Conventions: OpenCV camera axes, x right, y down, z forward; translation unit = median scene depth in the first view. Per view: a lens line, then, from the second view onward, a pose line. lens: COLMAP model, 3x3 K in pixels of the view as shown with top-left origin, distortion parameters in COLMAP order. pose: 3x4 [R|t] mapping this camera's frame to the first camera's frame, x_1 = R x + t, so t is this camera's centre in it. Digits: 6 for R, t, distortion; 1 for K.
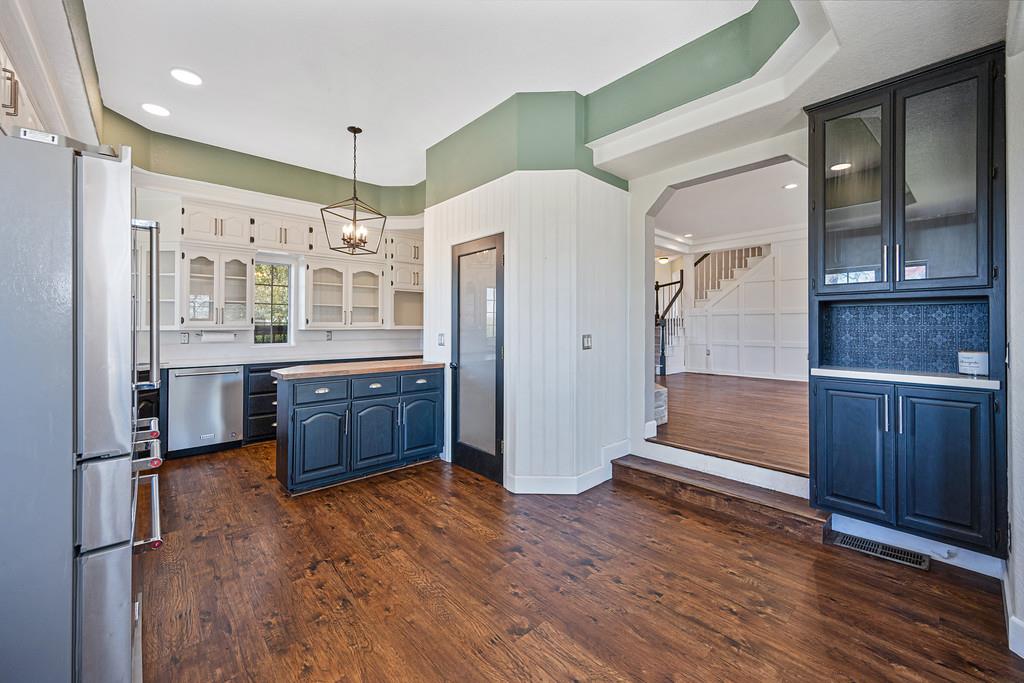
lens RADIAL K [[403.4, 0, 514.8], [0, 403.4, 341.6], [0, 0, 1]] dist [0.004170, -0.000606]
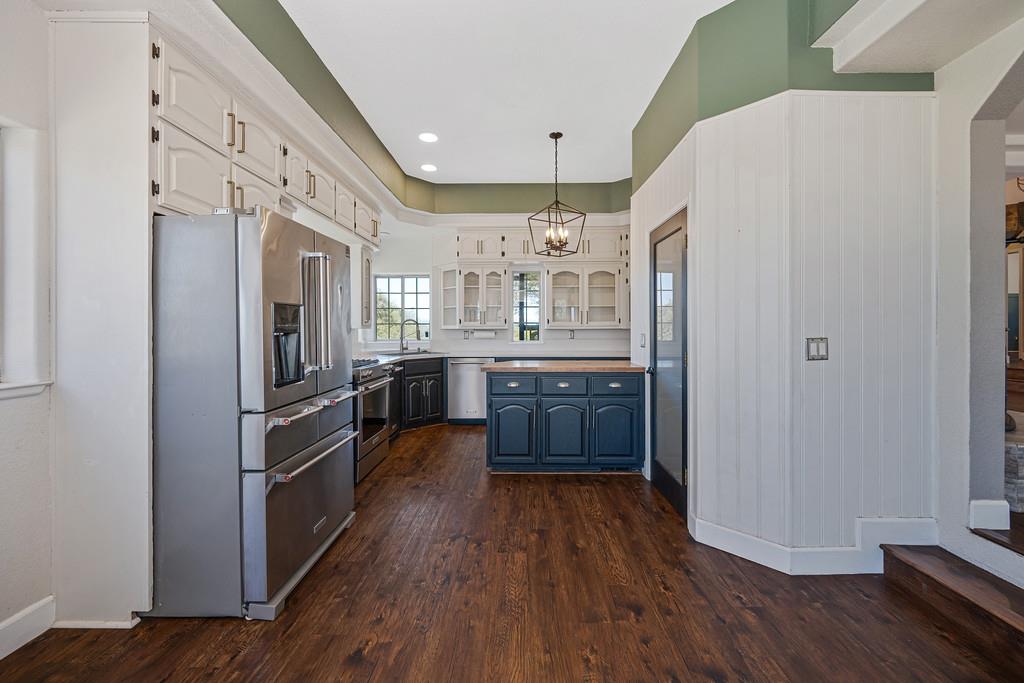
lens RADIAL K [[403.4, 0, 515.1], [0, 403.4, 341.2], [0, 0, 1]] dist [0.004170, -0.000606]
pose [[0.738601, 0.023851, -0.673721, 0.239213], [-0.023475, 0.999678, 0.009654, -0.006069], [0.673734, 0.008685, 0.738923, 0.174921]]
